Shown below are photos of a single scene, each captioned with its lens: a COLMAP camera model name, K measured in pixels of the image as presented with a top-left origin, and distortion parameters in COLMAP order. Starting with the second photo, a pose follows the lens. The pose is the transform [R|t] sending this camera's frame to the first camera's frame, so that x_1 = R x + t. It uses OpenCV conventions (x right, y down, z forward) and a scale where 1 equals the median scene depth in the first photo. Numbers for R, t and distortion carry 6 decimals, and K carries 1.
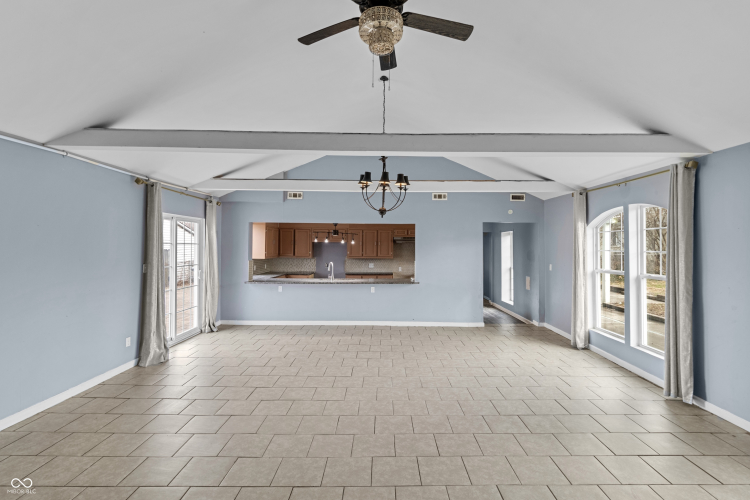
lens RADIAL K [[357.3, 0, 388.9], [0, 357.3, 238.5], [0, 0, 1]] dist [0.003897, 0.000356]
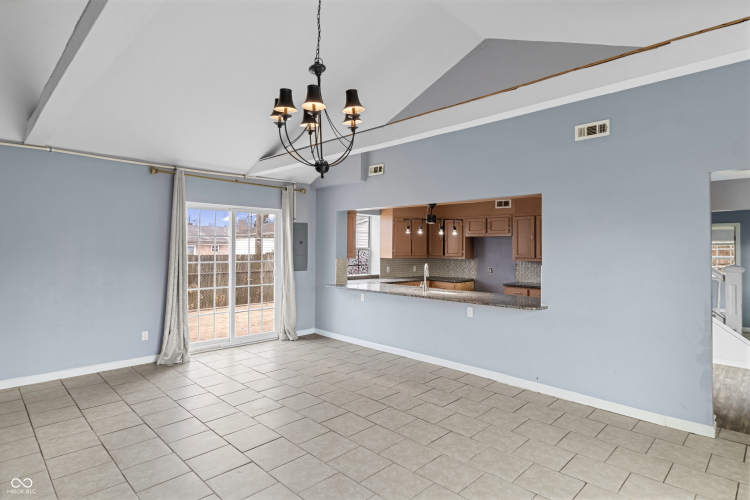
lens RADIAL K [[408.6, 0, 378.3], [0, 408.6, 242.0], [0, 0, 1]] dist [0.001063, -0.000300]
pose [[0.705676, -0.011114, -0.708447, 0.422727], [0.013176, 0.999910, -0.002563, 0.036216], [0.708412, -0.007526, 0.705759, 0.547845]]
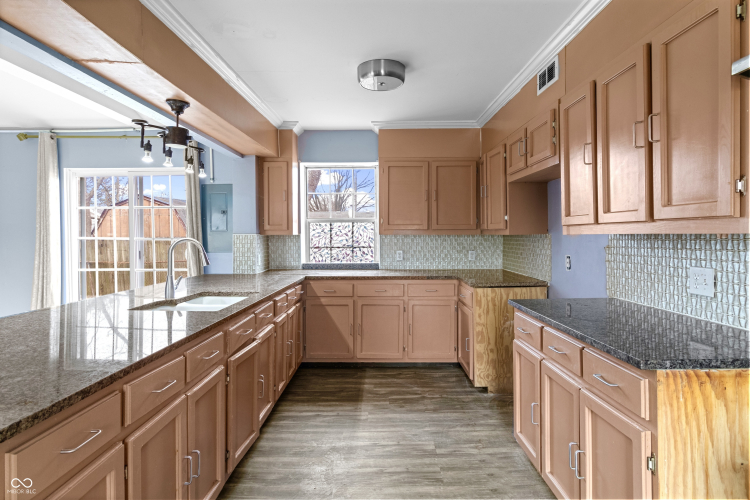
lens RADIAL K [[408.6, 0, 378.3], [0, 408.6, 242.0], [0, 0, 1]] dist [0.001063, -0.000300]
pose [[-0.019132, 0.009238, -0.999774, 0.246829], [0.030620, 0.999494, 0.008649, 0.096790], [0.999348, -0.030448, -0.019405, 1.595250]]
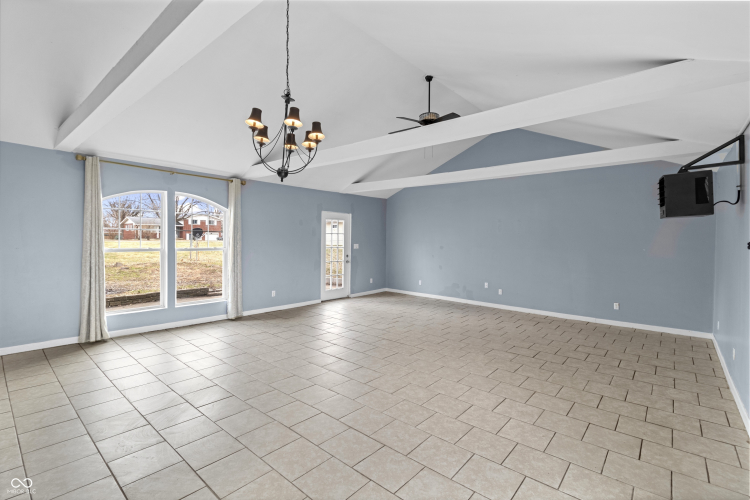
lens RADIAL K [[348.7, 0, 375.1], [0, 348.7, 243.3], [0, 0, 1]] dist [0.001565, 0.000110]
pose [[-0.742833, -0.027013, 0.668931, -0.524604], [-0.034350, 0.999407, 0.002214, 0.045348], [-0.668595, -0.021333, -0.743321, 1.208180]]
